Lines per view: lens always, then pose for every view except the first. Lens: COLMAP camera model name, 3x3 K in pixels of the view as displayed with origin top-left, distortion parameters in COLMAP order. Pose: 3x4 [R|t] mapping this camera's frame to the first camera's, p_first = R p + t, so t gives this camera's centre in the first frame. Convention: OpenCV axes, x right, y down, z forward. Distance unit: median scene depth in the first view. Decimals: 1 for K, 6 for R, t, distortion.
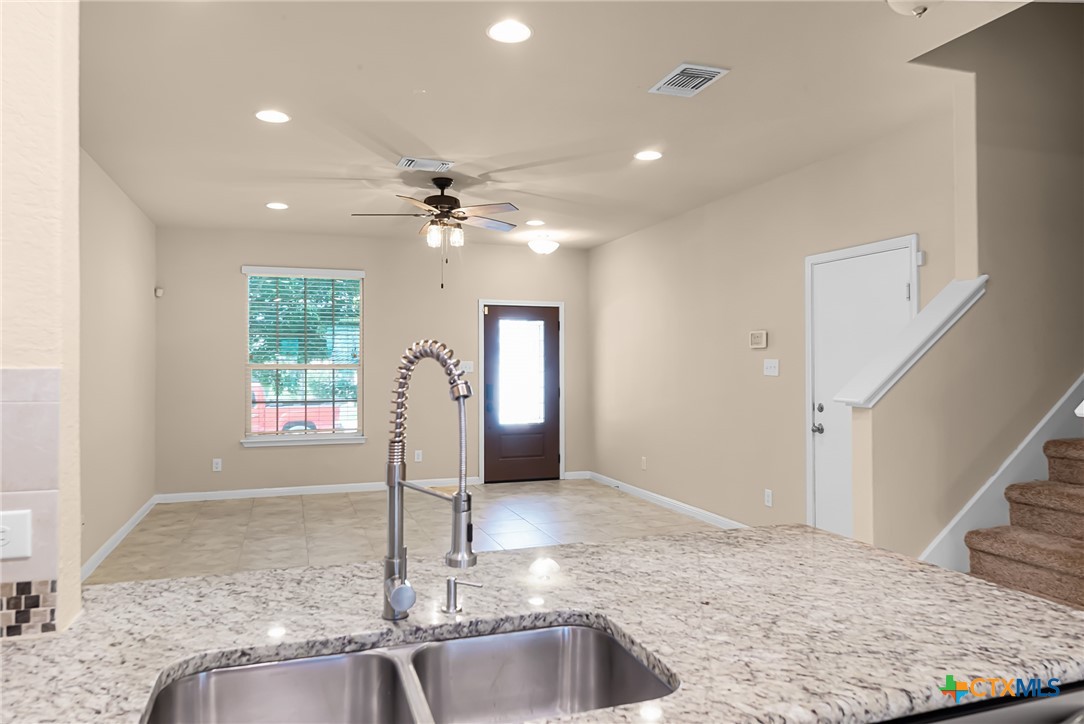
lens RADIAL K [[730.8, 0, 543.9], [0, 730.8, 361.5], [0, 0, 1]] dist [0.001434, 0.000184]
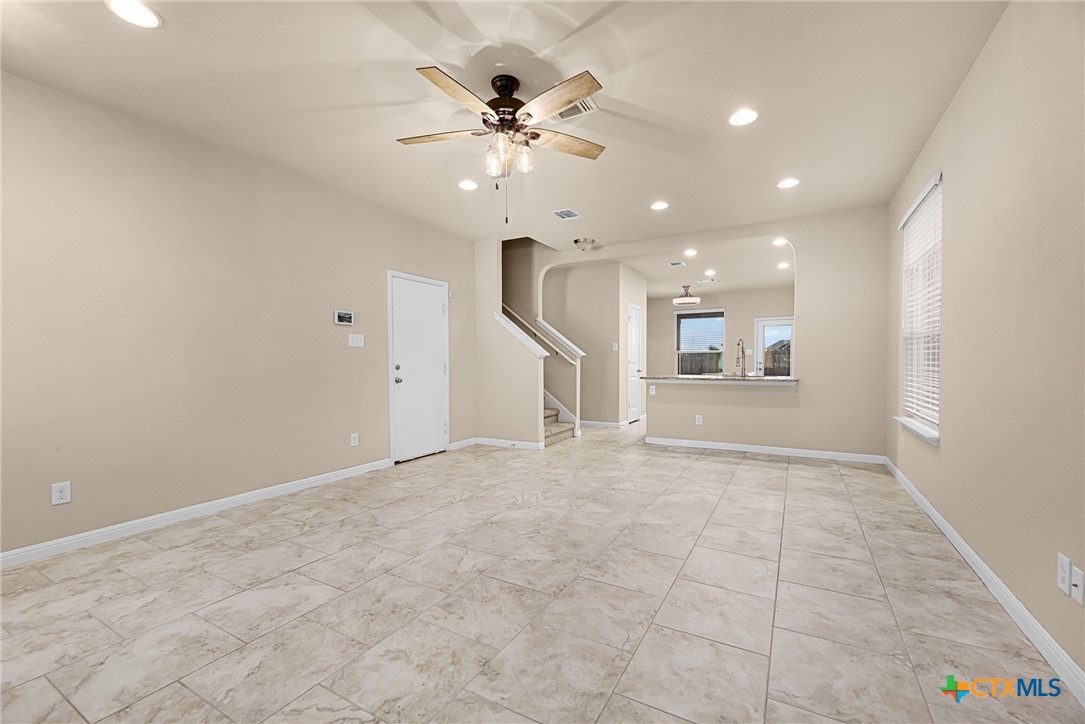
lens RADIAL K [[444.5, 0, 545.5], [0, 444.5, 362.9], [0, 0, 1]] dist [-0.000492, -0.000015]
pose [[-0.668164, -0.001700, 0.744012, -0.554792], [0.001976, 0.999990, 0.004060, 0.049484], [-0.744011, 0.004183, -0.668154, 1.377493]]
